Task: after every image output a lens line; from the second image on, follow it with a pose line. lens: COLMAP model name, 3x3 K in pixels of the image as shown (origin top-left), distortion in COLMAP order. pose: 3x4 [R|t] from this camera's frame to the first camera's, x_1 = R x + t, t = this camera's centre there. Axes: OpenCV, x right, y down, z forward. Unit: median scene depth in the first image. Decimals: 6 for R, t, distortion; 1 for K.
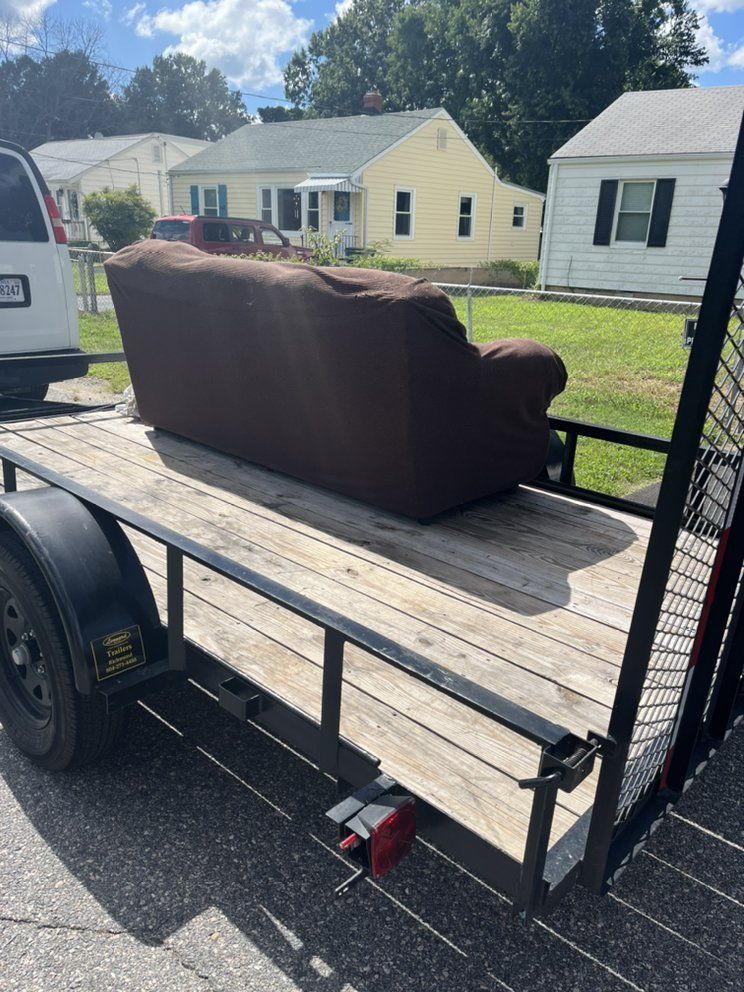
lens RADIAL K [[758.3, 0, 385.3], [0, 758.3, 512.5], [0, 0, 1]] dist [0.004780, -0.002945]
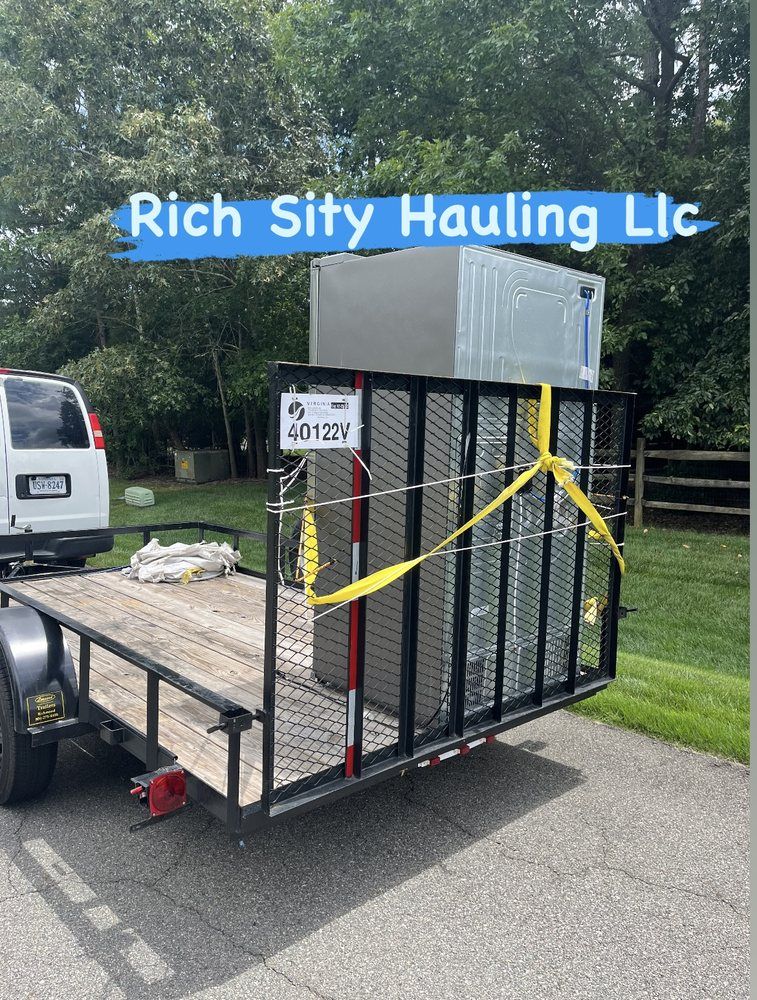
lens RADIAL K [[761.0, 0, 378.5], [0, 761.0, 500.0], [0, 0, 1]] dist [0.008772, 0.003852]
pose [[0.995825, -0.026004, -0.087497, 0.457540], [0.002984, 0.967323, -0.253531, 0.168849], [0.091231, 0.252212, 0.963362, -0.521650]]
